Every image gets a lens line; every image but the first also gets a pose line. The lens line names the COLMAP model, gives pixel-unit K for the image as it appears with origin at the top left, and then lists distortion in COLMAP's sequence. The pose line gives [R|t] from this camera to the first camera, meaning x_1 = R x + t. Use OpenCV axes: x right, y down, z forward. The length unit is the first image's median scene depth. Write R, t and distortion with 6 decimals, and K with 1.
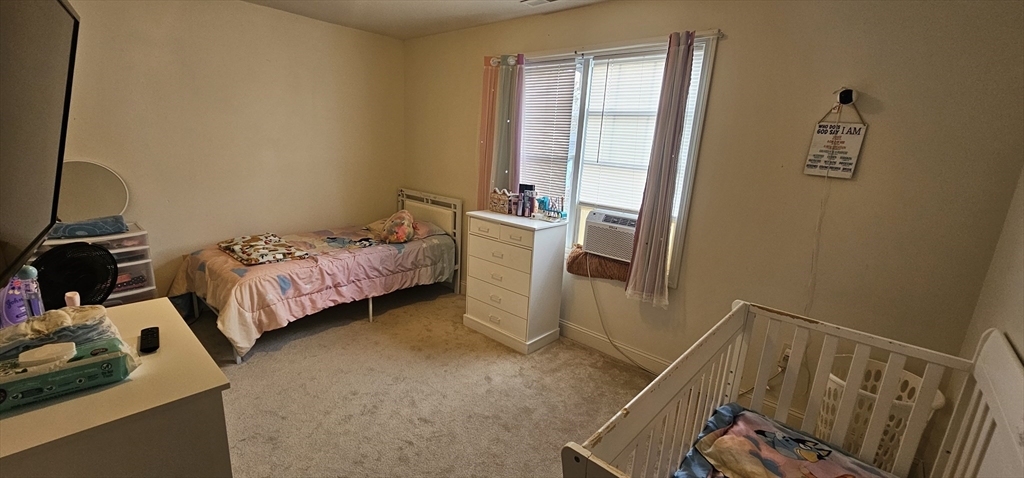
lens RADIAL K [[421.0, 0, 511.5], [0, 421.0, 239.8], [0, 0, 1]] dist [0.002036, 0.000002]
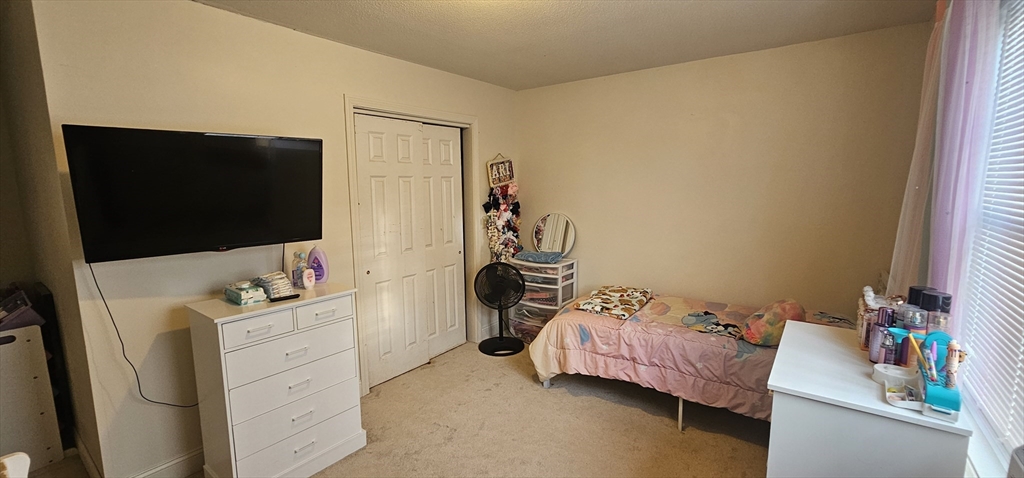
lens RADIAL K [[421.0, 0, 512.2], [0, 421.0, 240.8], [0, 0, 1]] dist [0.002036, 0.000002]
pose [[0.094026, 0.074785, -0.992757, 0.401031], [-0.214702, 0.975233, 0.053130, -0.122607], [0.972143, 0.208151, 0.107754, 0.624790]]
